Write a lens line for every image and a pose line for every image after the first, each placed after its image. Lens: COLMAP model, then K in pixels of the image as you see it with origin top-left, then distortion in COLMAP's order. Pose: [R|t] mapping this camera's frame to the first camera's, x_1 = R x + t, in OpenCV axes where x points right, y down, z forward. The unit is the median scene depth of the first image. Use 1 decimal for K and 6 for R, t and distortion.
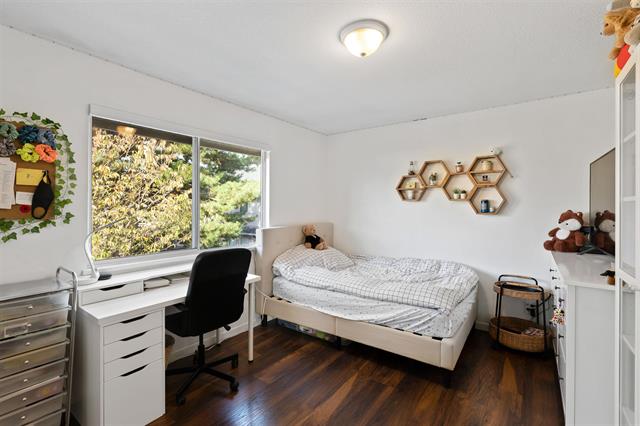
lens RADIAL K [[293.4, 0, 313.6], [0, 293.4, 207.7], [0, 0, 1]] dist [-0.006236, -0.000103]
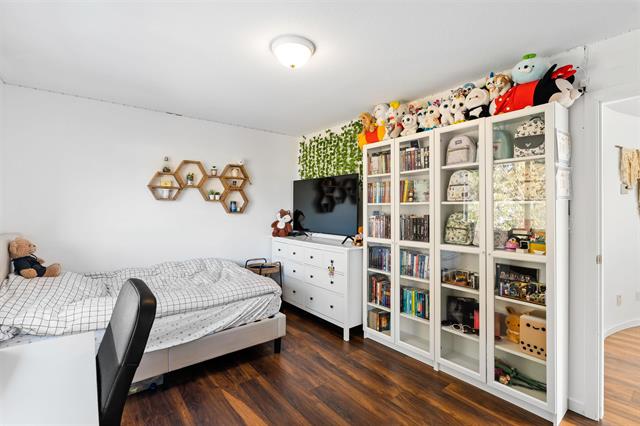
lens RADIAL K [[293.4, 0, 313.4], [0, 293.4, 211.3], [0, 0, 1]] dist [-0.006236, -0.000103]
pose [[0.282602, -0.014701, 0.959125, -0.541140], [0.000483, 0.999885, 0.015183, -0.003522], [-0.959237, -0.003827, 0.282577, 0.399466]]
